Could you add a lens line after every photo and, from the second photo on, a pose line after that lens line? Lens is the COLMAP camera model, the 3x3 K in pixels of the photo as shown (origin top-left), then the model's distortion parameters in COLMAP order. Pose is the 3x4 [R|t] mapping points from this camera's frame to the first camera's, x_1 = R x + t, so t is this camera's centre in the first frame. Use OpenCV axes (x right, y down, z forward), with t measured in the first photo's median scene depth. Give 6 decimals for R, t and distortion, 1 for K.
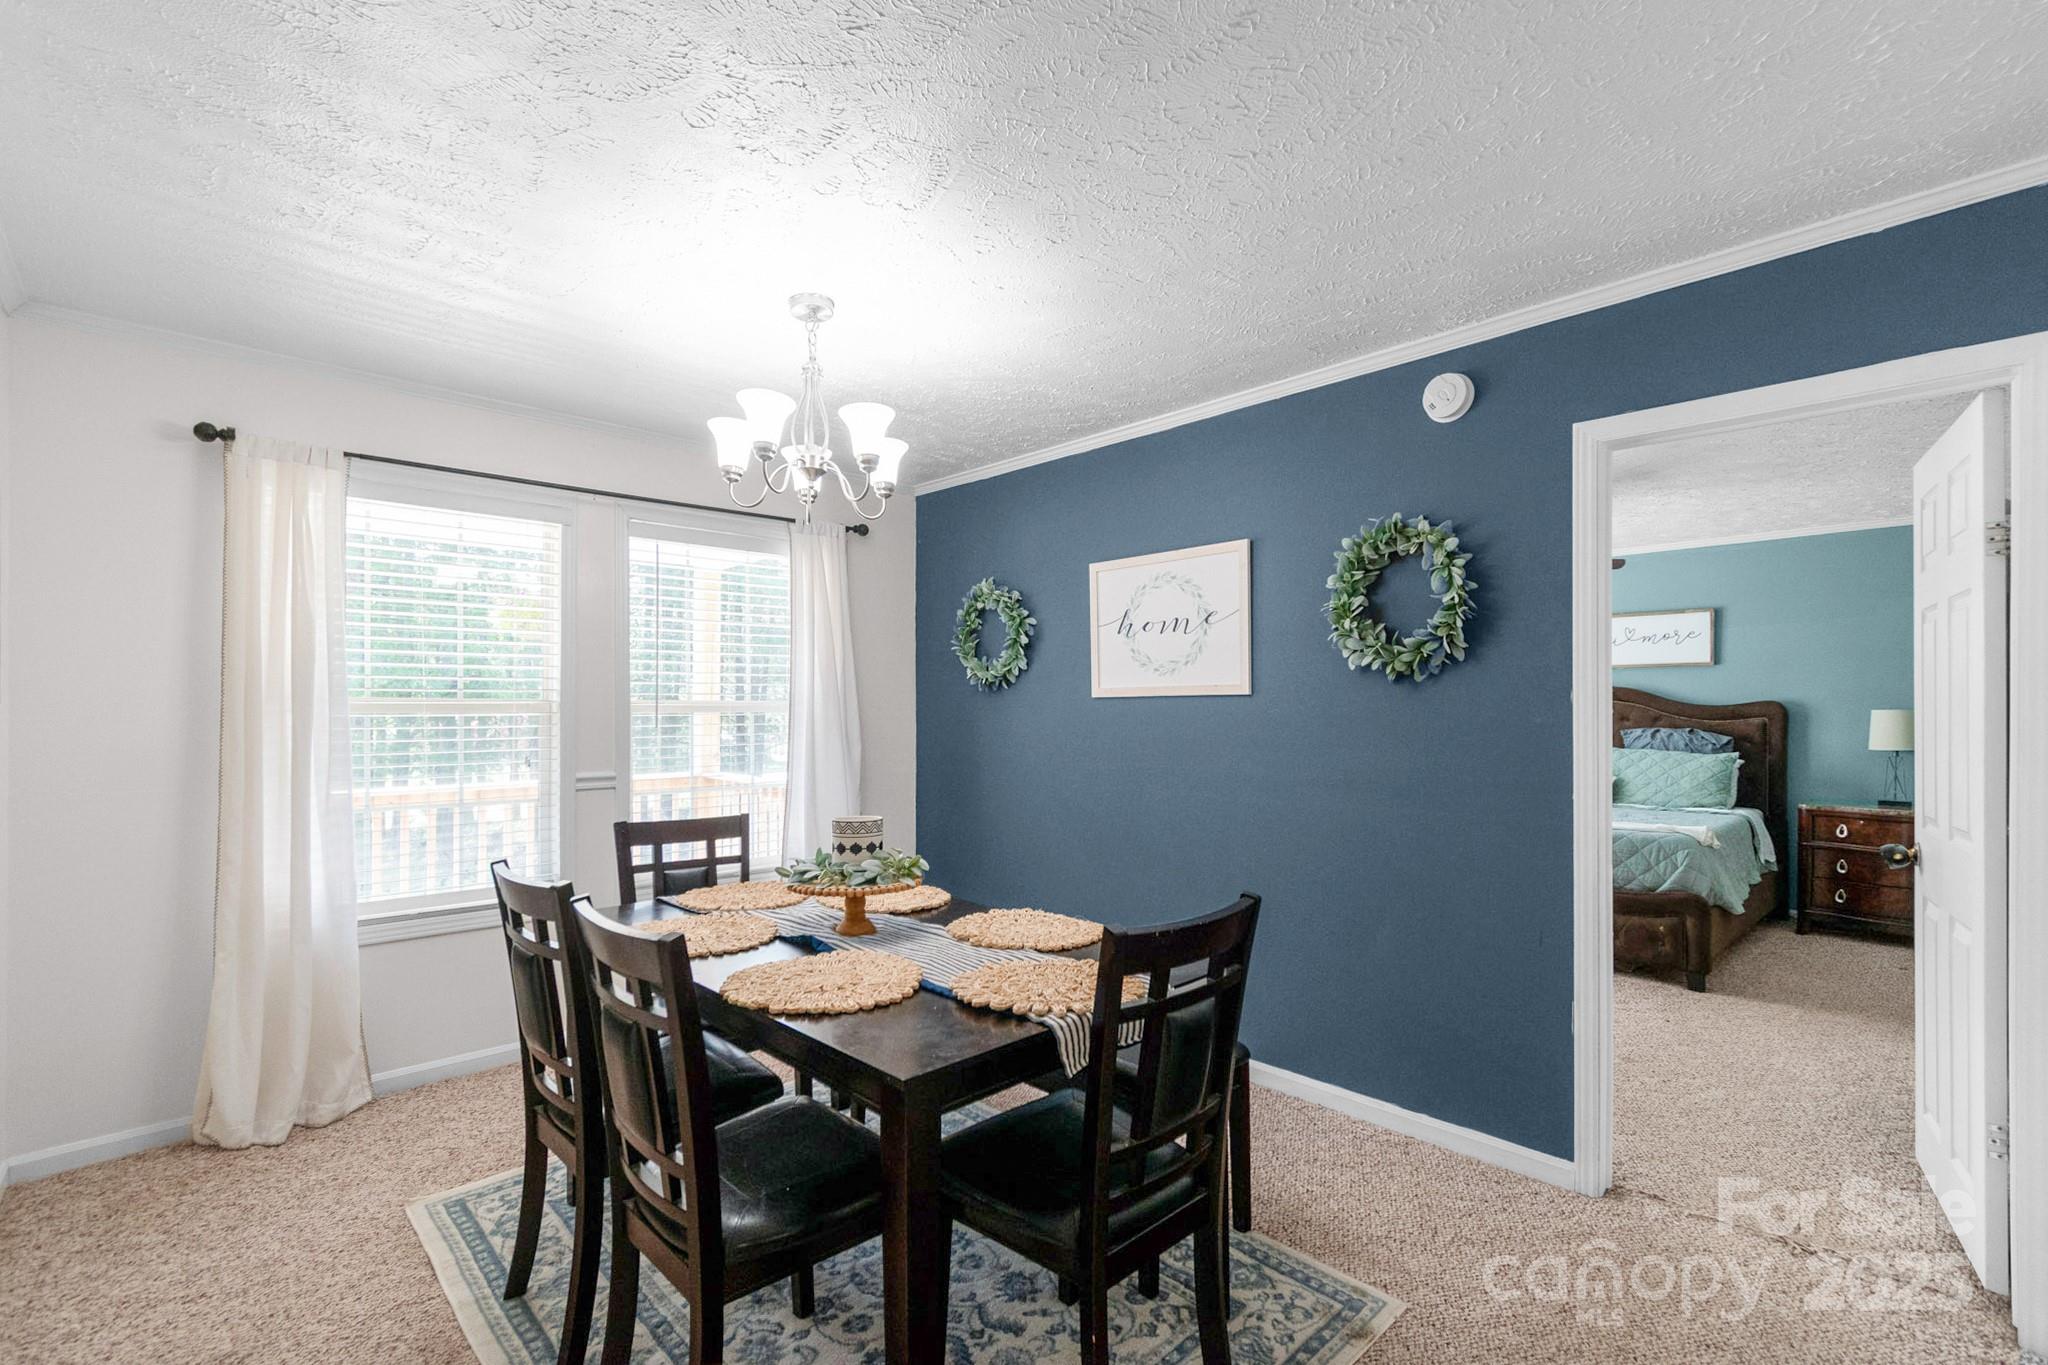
lens RADIAL K [[921.4, 0, 1024.2], [0, 921.4, 687.4], [0, 0, 1]] dist [0.000621, -0.000433]
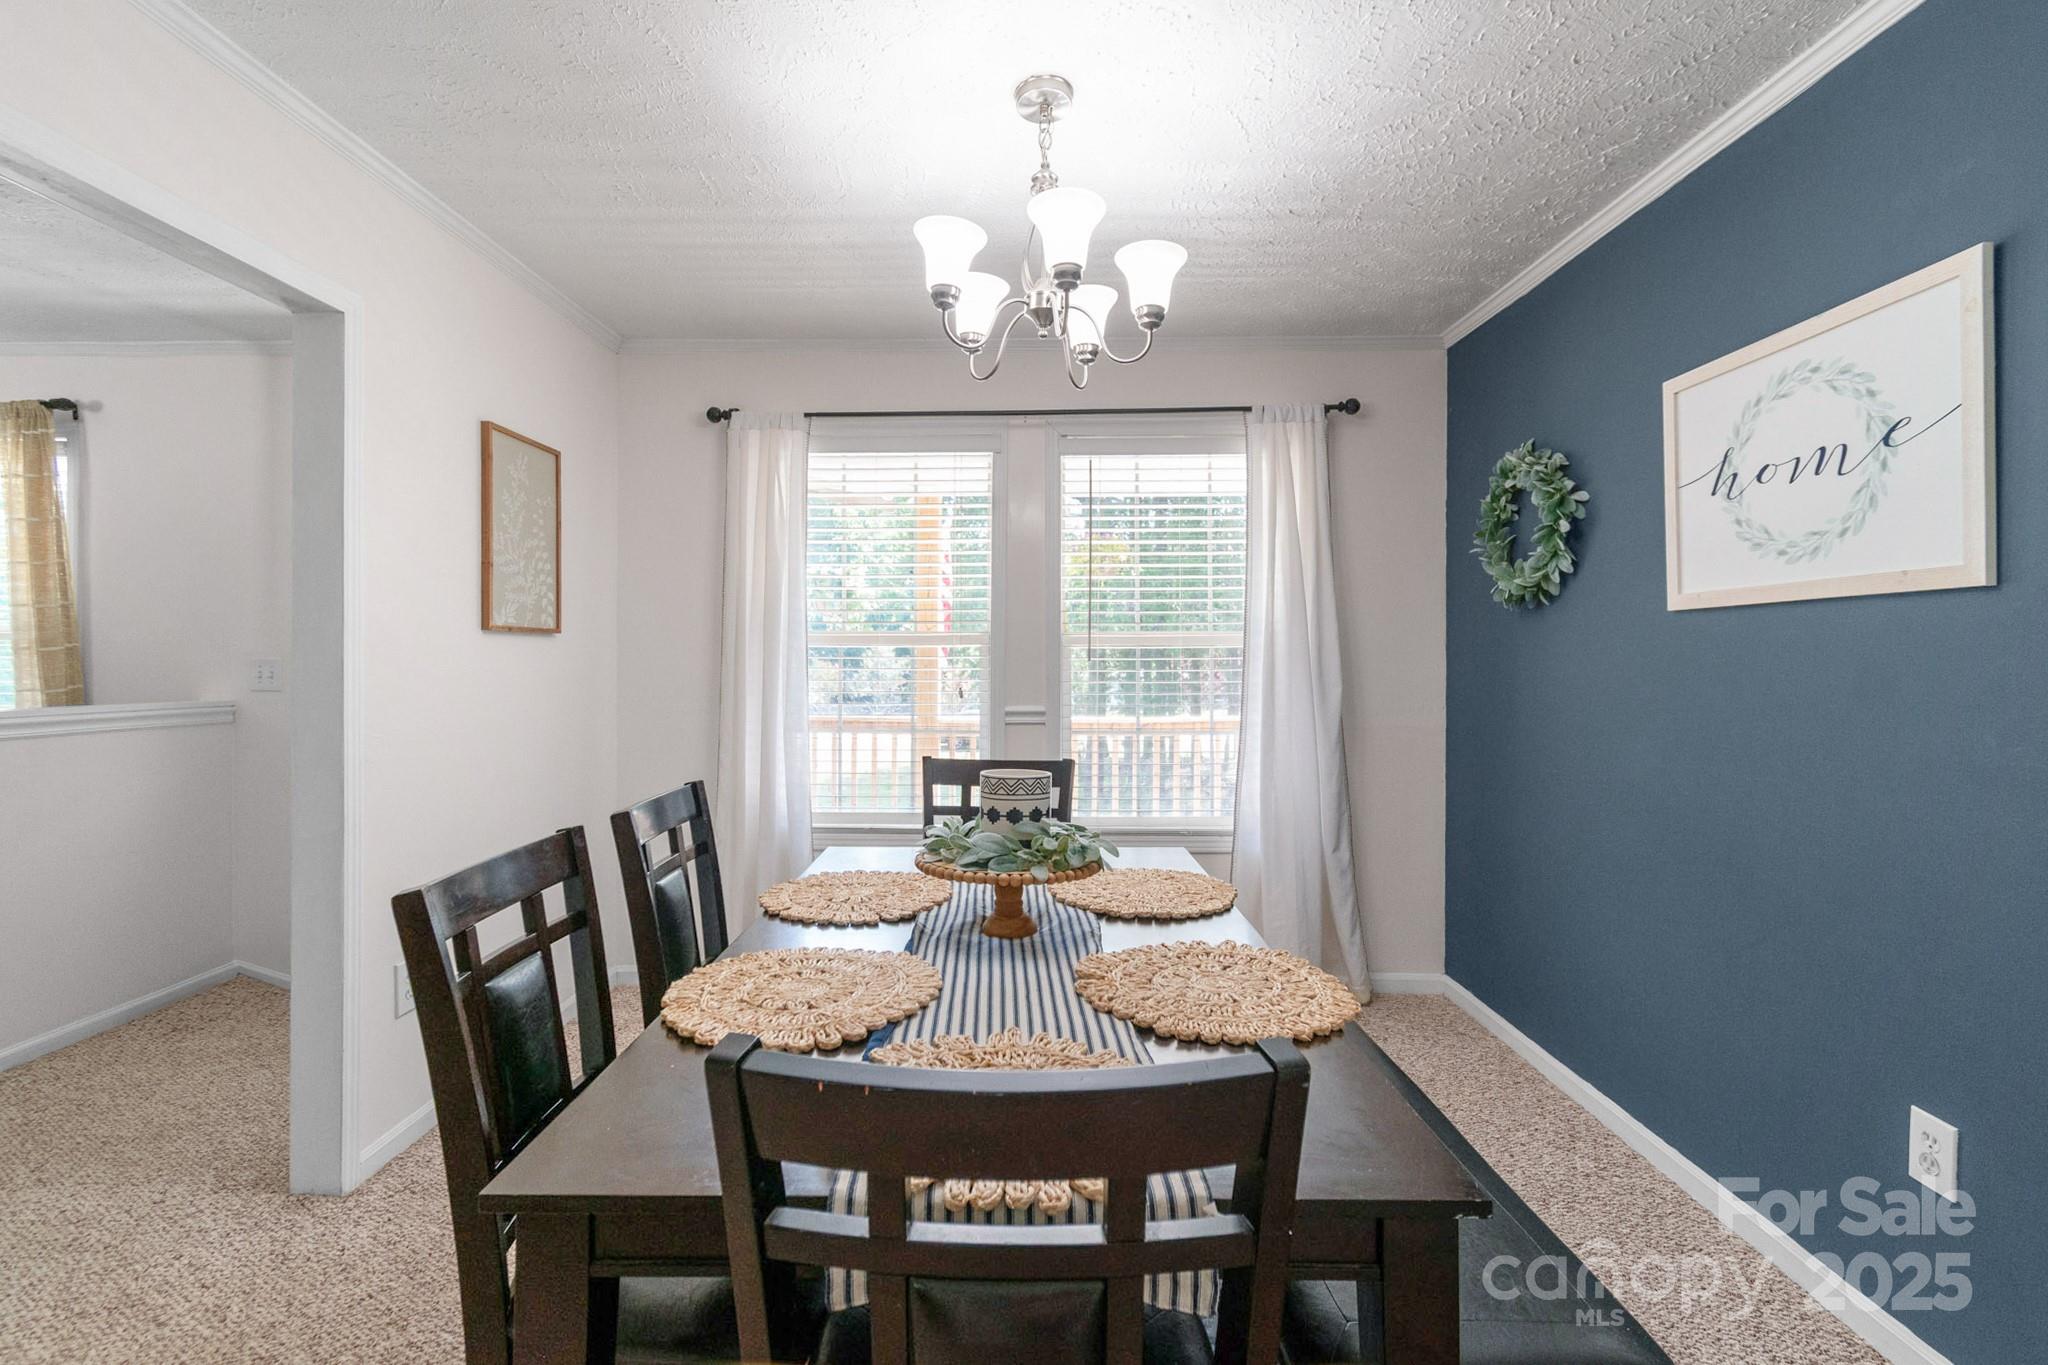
lens RADIAL K [[917.5, 0, 1021.9], [0, 917.5, 656.8], [0, 0, 1]] dist [0.014780, -0.013961]
pose [[0.712762, -0.000723, -0.701405, 0.195677], [0.017073, 0.999721, 0.016319, 0.023860], [0.701198, -0.023607, 0.712576, 0.302482]]
